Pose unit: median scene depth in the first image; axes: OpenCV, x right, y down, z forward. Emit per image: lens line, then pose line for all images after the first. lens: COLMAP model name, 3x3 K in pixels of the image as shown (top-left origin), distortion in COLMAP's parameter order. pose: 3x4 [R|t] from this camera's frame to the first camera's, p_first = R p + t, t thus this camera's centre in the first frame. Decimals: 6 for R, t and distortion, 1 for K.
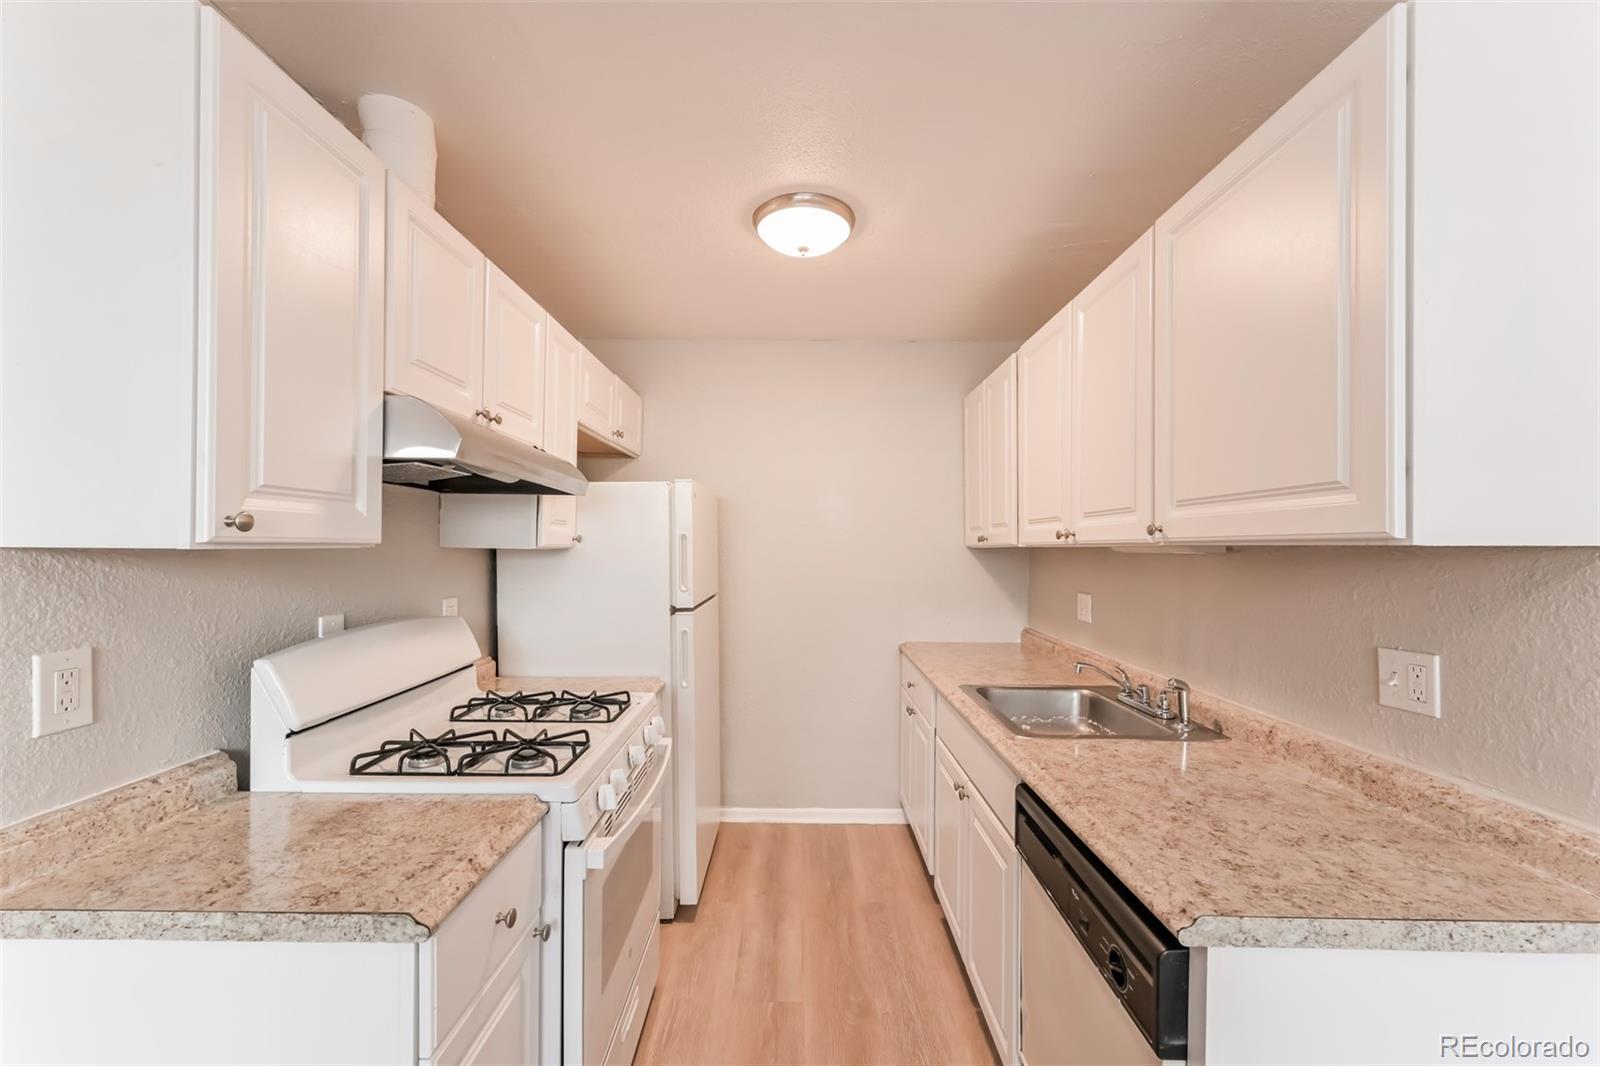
lens RADIAL K [[641.8, 0, 803.1], [0, 641.8, 548.5], [0, 0, 1]] dist [-0.001094, 0.000064]
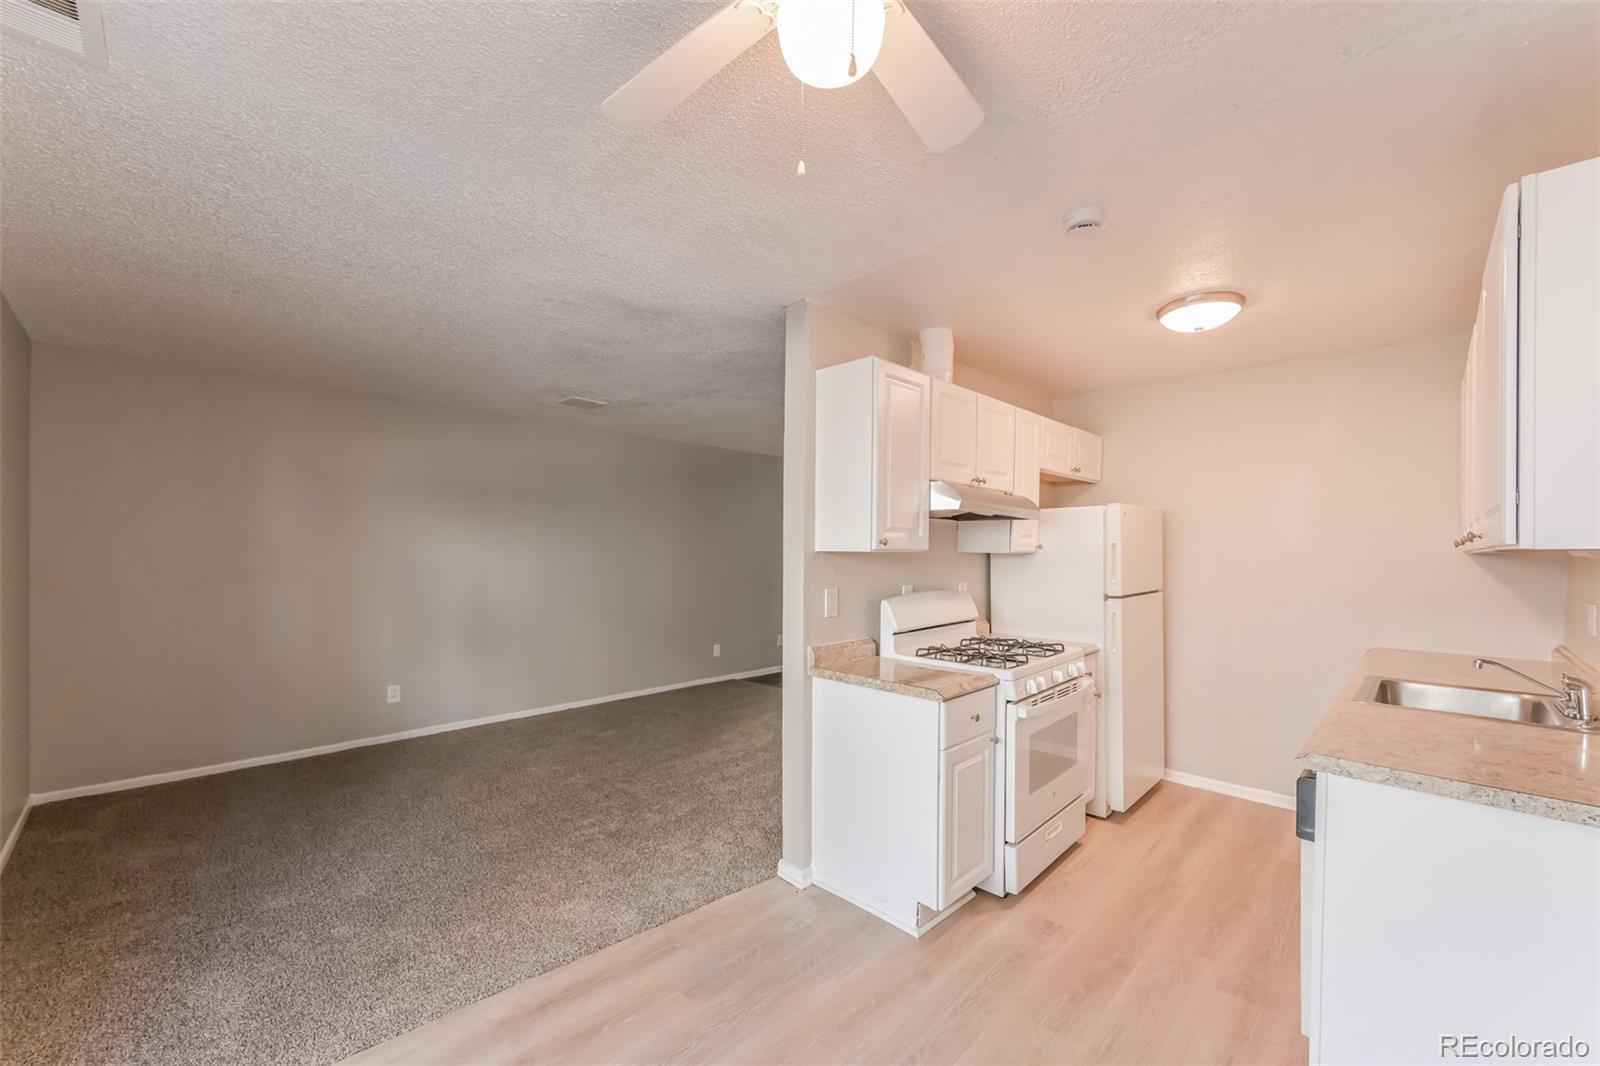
lens RADIAL K [[638.4, 0, 804.8], [0, 638.4, 555.9], [0, 0, 1]] dist [-0.003293, -0.000174]
pose [[0.714495, 0.003554, -0.699631, 0.445260], [-0.002856, 0.999994, 0.002164, 0.007333], [0.699635, 0.000452, 0.714501, -0.671456]]
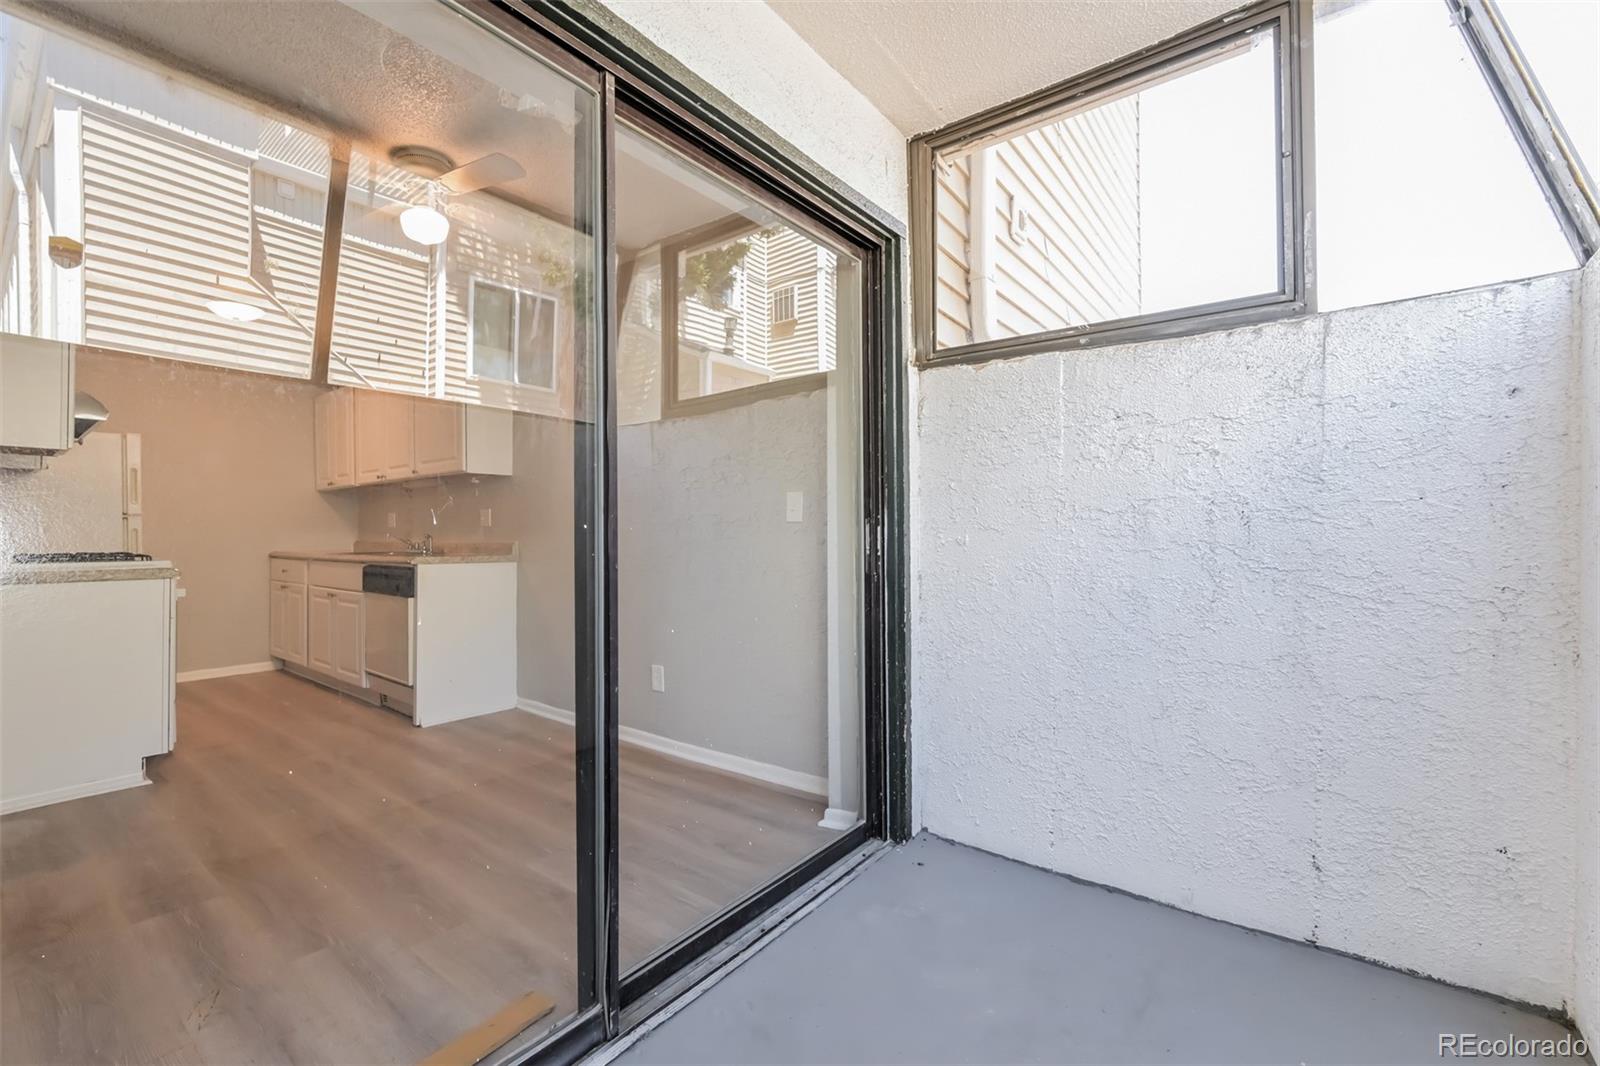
lens RADIAL K [[689.3, 0, 722.8], [0, 689.3, 530.1], [0, 0, 1]] dist [-0.001763, -0.000272]
pose [[0.660764, -0.006833, 0.750563, -0.742160], [0.011217, 0.999937, -0.000771, 0.220104], [-0.750510, 0.008928, 0.660798, -1.807362]]
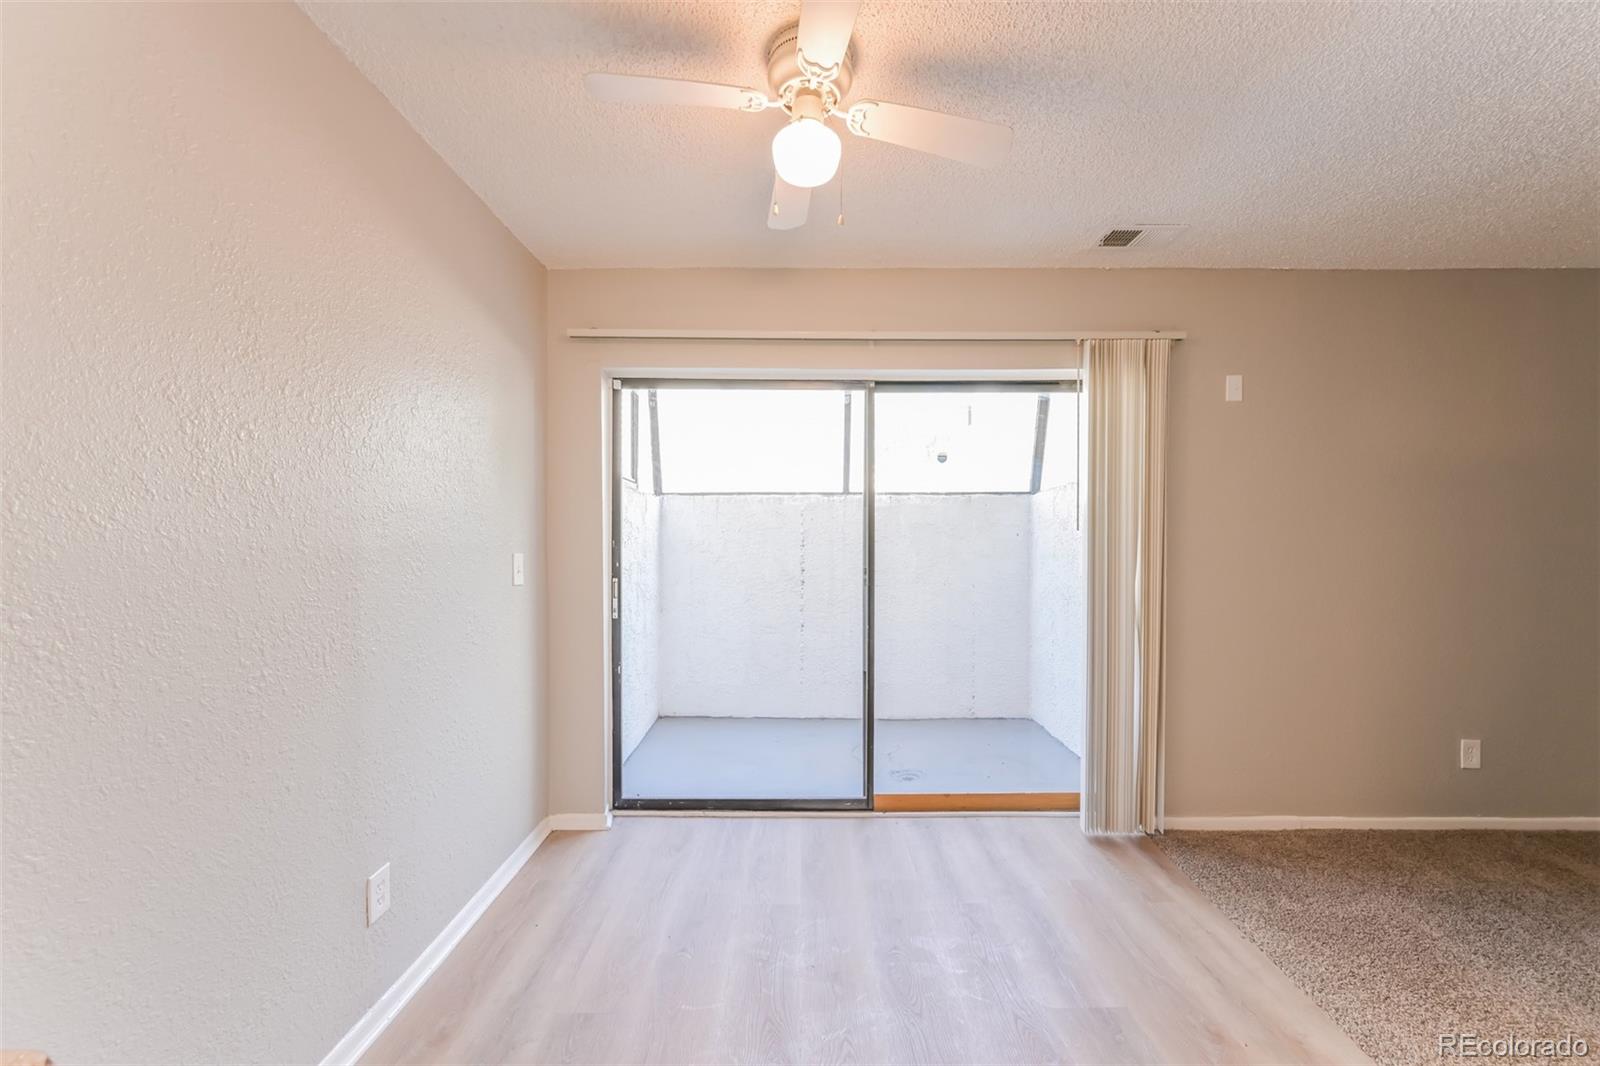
lens RADIAL K [[631.8, 0, 804.6], [0, 631.8, 543.0], [0, 0, 1]] dist [0.000441, -0.000019]
pose [[-0.999927, -0.011269, 0.004371, 0.014049], [-0.011260, 0.999935, 0.001985, 0.085706], [-0.004393, 0.001935, -0.999988, 0.782111]]
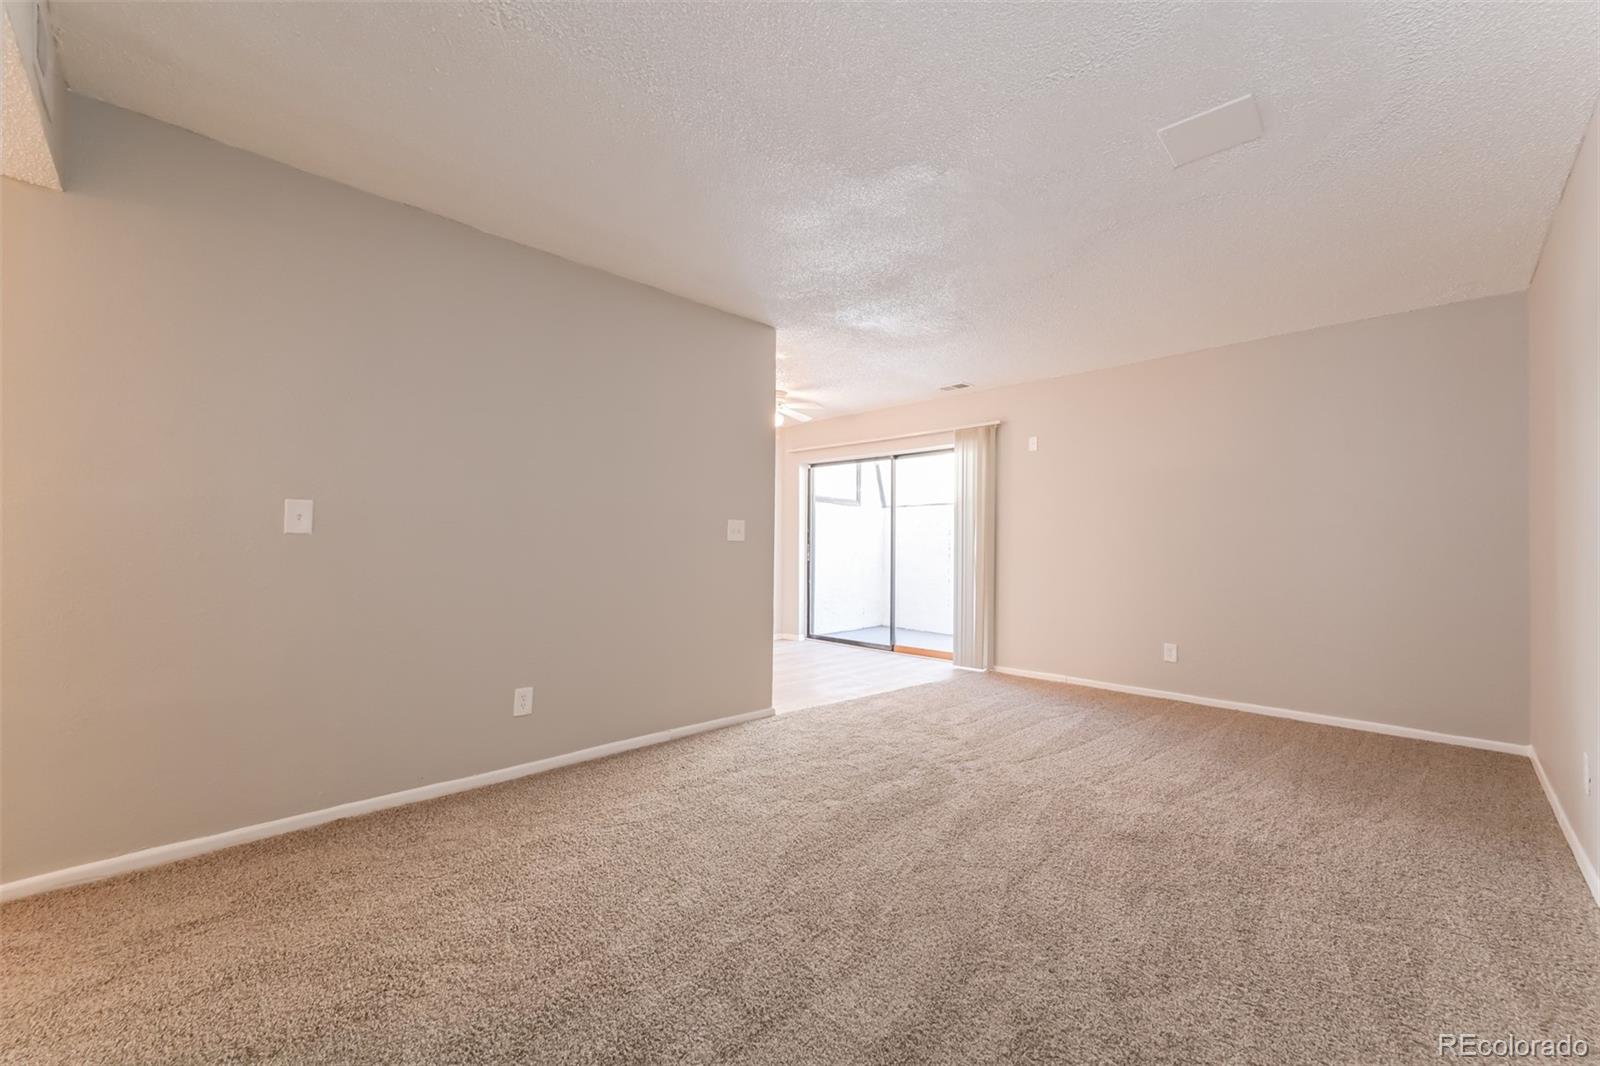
lens RADIAL K [[634.9, 0, 805.2], [0, 634.9, 539.0], [0, 0, 1]] dist [-0.000200, 0.000017]
pose [[-0.704829, -0.009117, 0.709318, -2.660818], [-0.015151, 0.999883, -0.002203, 0.170946], [-0.709215, -0.012300, -0.704885, 2.195924]]
